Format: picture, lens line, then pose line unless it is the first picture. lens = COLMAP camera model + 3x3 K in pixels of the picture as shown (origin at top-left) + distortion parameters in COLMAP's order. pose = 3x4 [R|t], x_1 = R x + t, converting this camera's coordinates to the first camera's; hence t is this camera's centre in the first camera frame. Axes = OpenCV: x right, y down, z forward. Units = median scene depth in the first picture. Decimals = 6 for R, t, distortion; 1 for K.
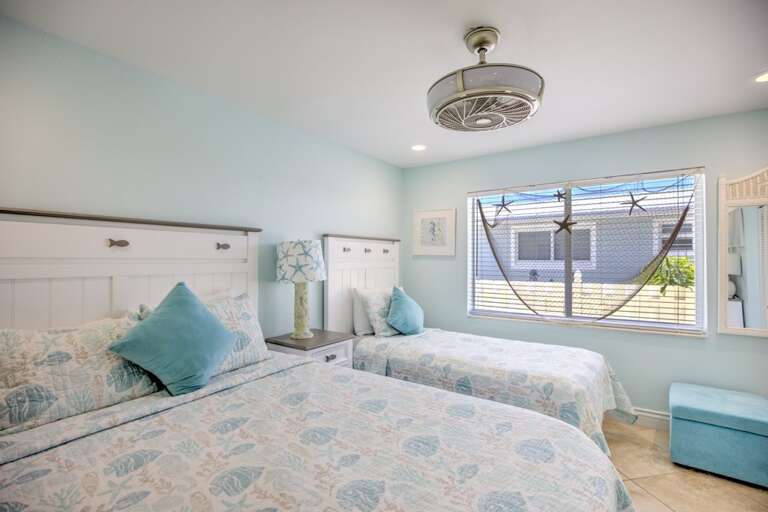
lens RADIAL K [[360.4, 0, 384.0], [0, 360.4, 258.4], [0, 0, 1]] dist [-0.035766, 0.005168]
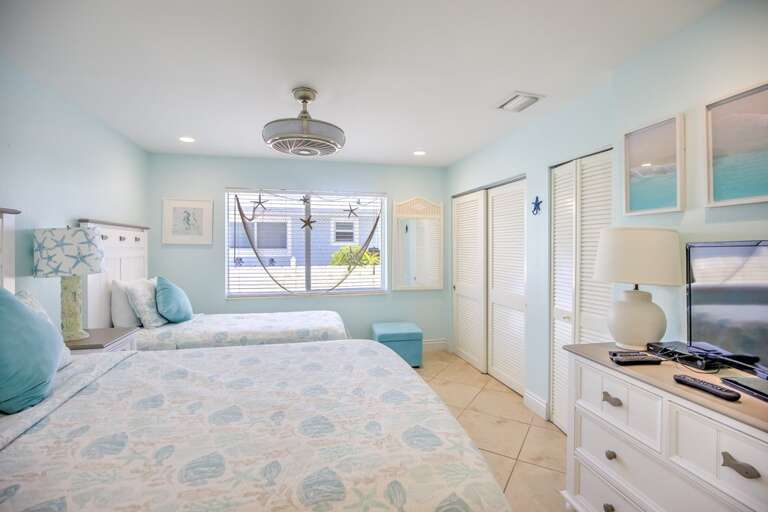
lens RADIAL K [[360.4, 0, 382.0], [0, 360.4, 249.5], [0, 0, 1]] dist [-0.035766, 0.005168]
pose [[0.653013, -0.004470, 0.757334, -0.332753], [-0.001586, 0.999972, 0.007269, -0.002124], [-0.757345, -0.005948, 0.652988, -0.097012]]
